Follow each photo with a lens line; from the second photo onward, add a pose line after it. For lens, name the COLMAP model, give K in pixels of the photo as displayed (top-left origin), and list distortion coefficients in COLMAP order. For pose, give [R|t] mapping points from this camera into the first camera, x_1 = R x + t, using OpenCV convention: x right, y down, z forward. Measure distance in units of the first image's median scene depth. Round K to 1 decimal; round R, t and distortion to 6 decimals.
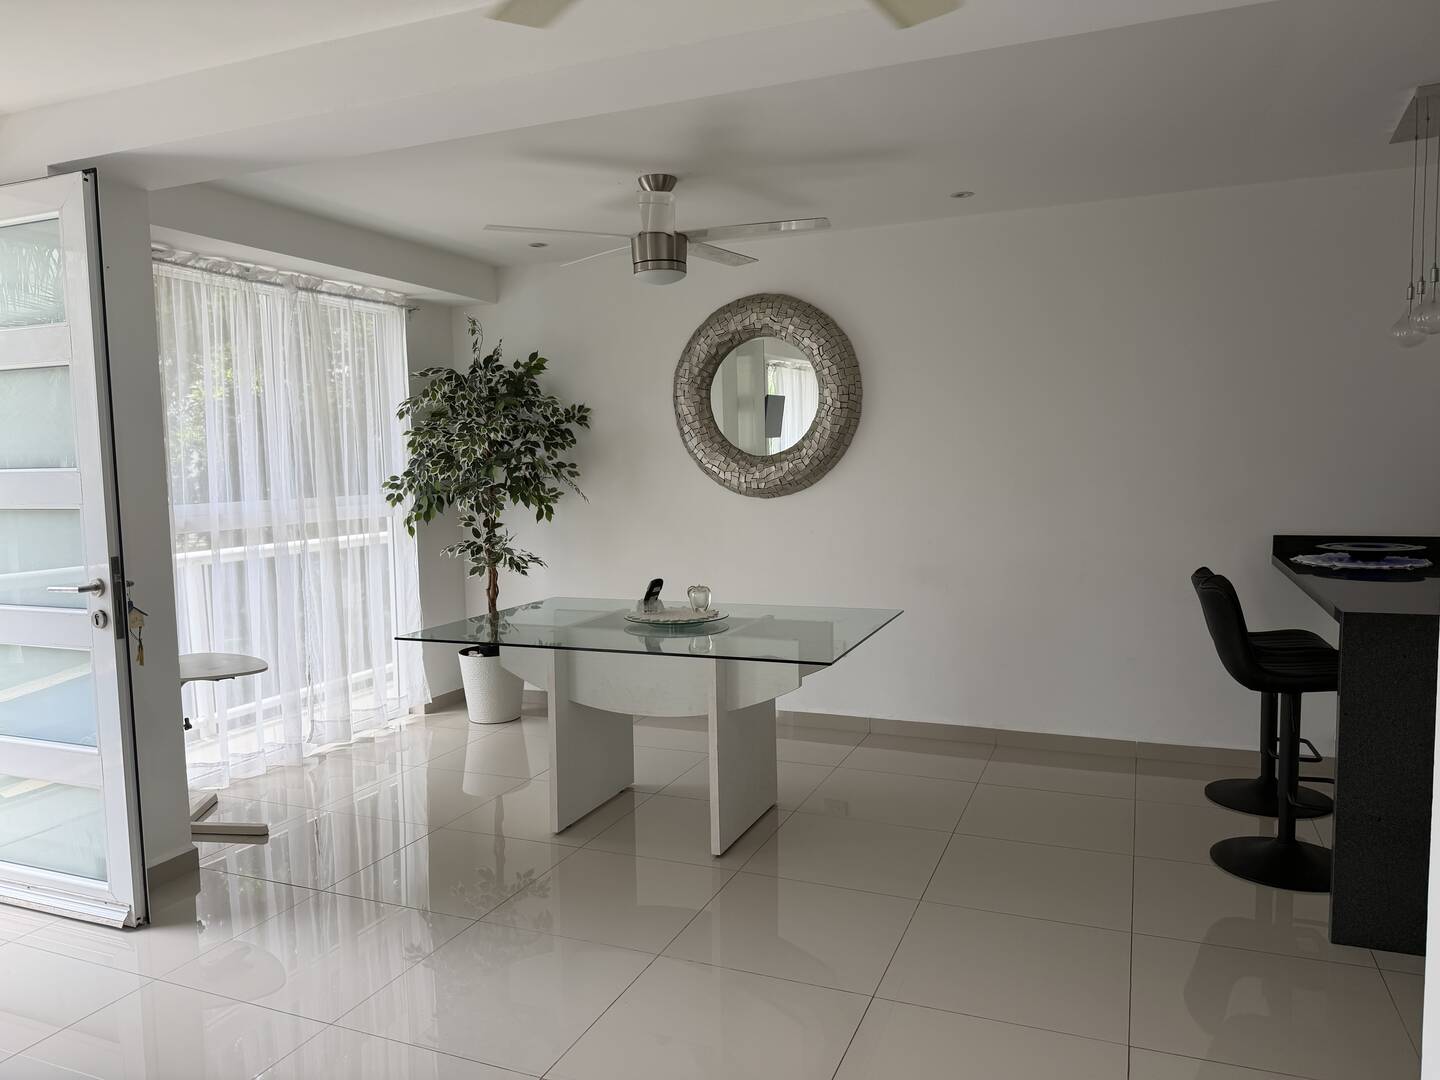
lens RADIAL K [[1006.8, 0, 720.0], [0, 1006.8, 540.0], [0, 0, 1]] dist [0.111672, -0.183734]
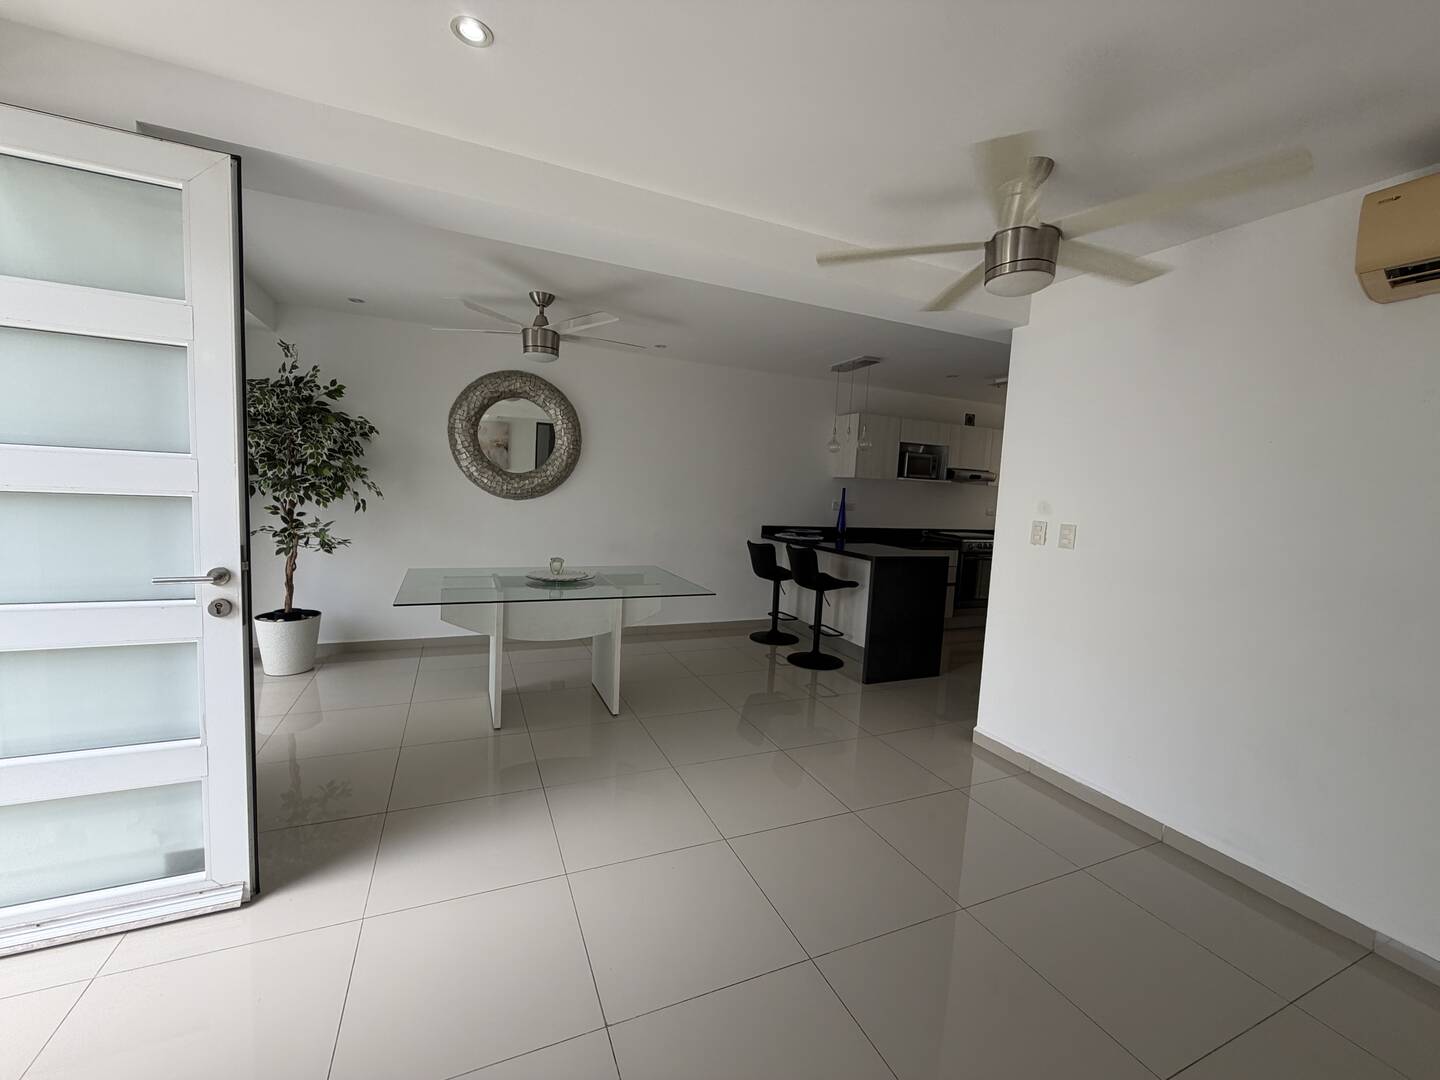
lens RADIAL K [[576.2, 0, 714.9], [0, 576.2, 537.7], [0, 0, 1]] dist [0.000873, -0.000011]
pose [[0.688830, -0.011426, 0.724832, -0.406886], [-0.006691, 0.999733, 0.022117, -0.004694], [-0.724892, -0.020085, 0.688570, 0.155053]]
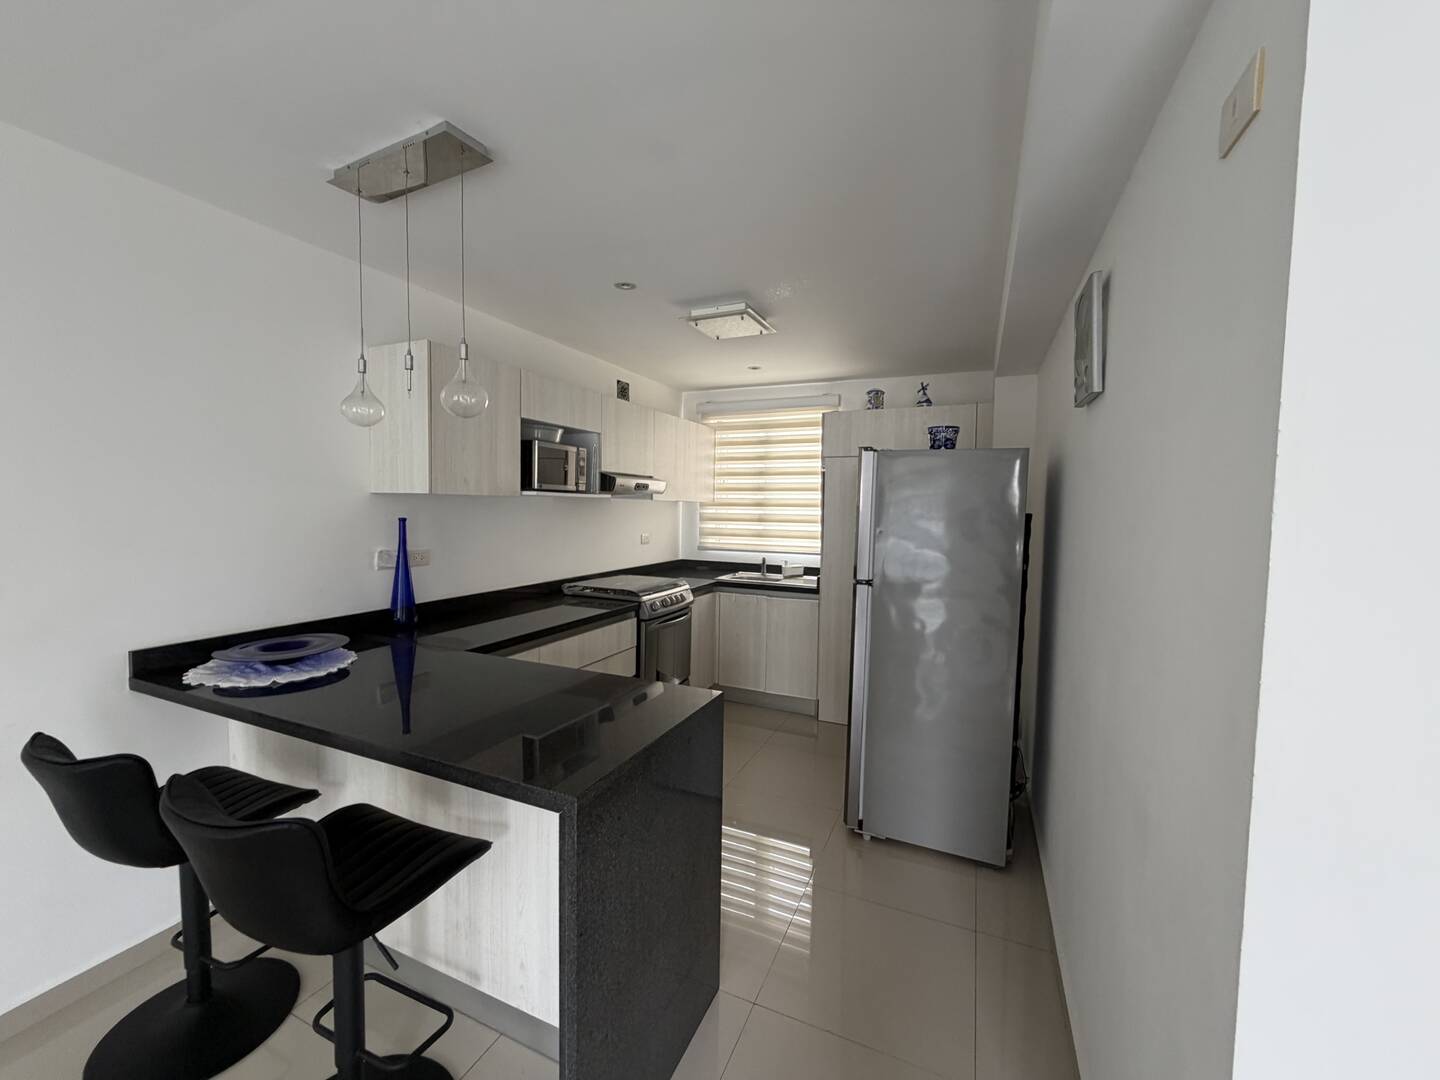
lens RADIAL K [[576.2, 0, 714.9], [0, 576.2, 537.7], [0, 0, 1]] dist [0.000873, -0.000011]
pose [[0.026804, -0.035518, 0.999010, 0.120380], [0.064809, 0.997328, 0.033720, -0.063090], [-0.997538, 0.063841, 0.029034, 0.482528]]
